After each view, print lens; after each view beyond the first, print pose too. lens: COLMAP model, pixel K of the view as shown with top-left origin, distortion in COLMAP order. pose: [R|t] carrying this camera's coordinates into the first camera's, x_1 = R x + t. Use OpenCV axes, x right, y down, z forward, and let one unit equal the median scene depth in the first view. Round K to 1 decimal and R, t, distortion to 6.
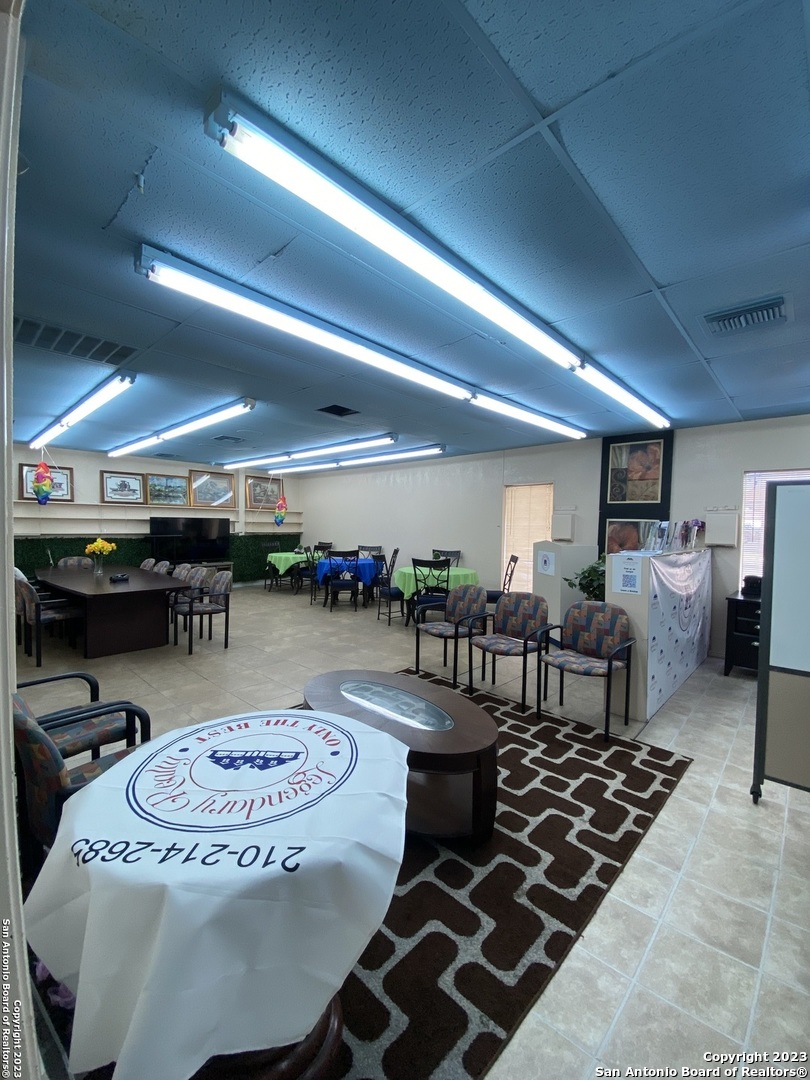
lens RADIAL K [[437.9, 0, 405.0], [0, 437.9, 540.0], [0, 0, 1]] dist [0.032296, -0.036562]
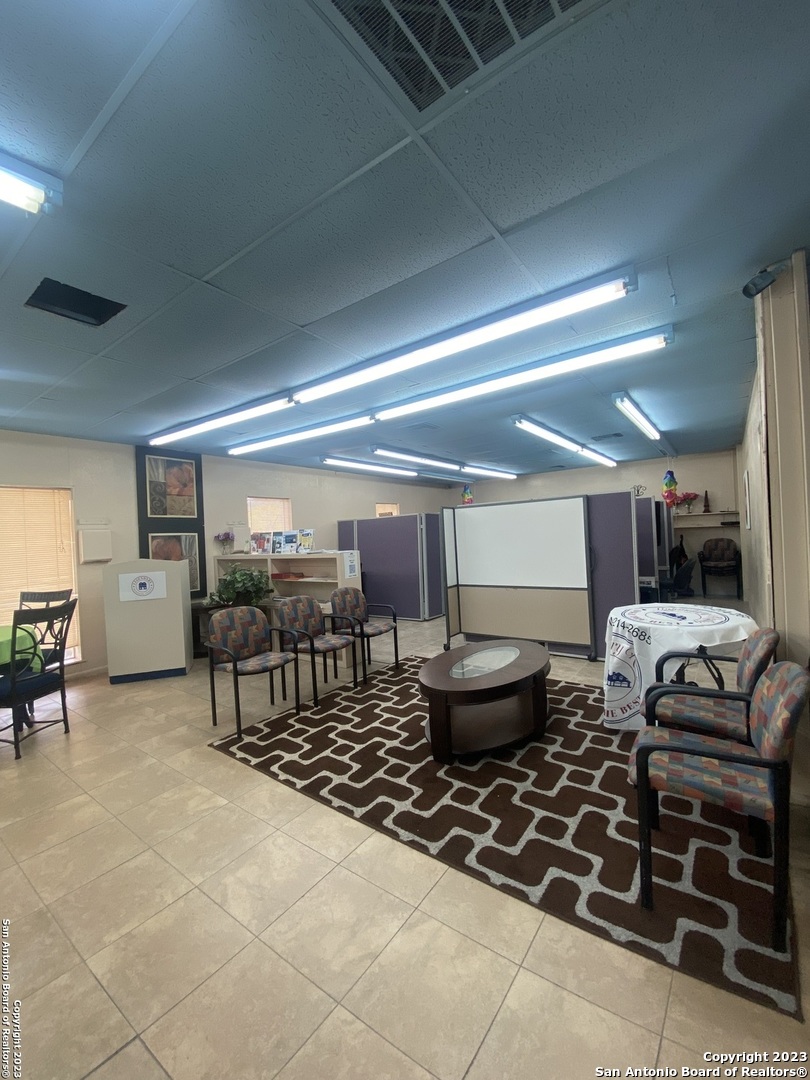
lens RADIAL K [[438.2, 0, 405.0], [0, 438.2, 540.0], [0, 0, 1]] dist [0.030458, -0.025460]
pose [[-0.114631, -0.020812, 0.993190, -0.557679], [0.083720, 0.996021, 0.030534, -0.019084], [-0.989874, 0.086650, -0.112432, 0.597666]]
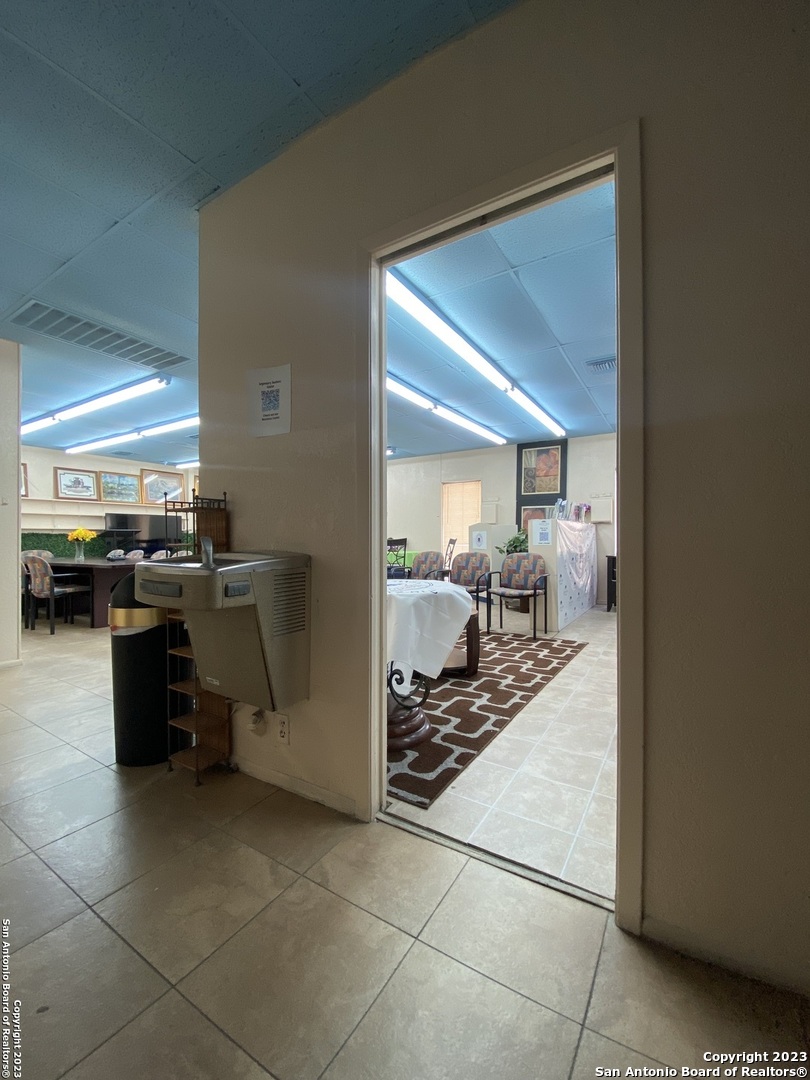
lens RADIAL K [[437.9, 0, 405.0], [0, 437.9, 540.0], [0, 0, 1]] dist [0.032296, -0.036562]
pose [[0.981035, -0.017325, 0.193057, -0.136138], [0.023173, 0.999337, -0.028074, 0.081561], [-0.192443, 0.032015, 0.980786, -0.204766]]
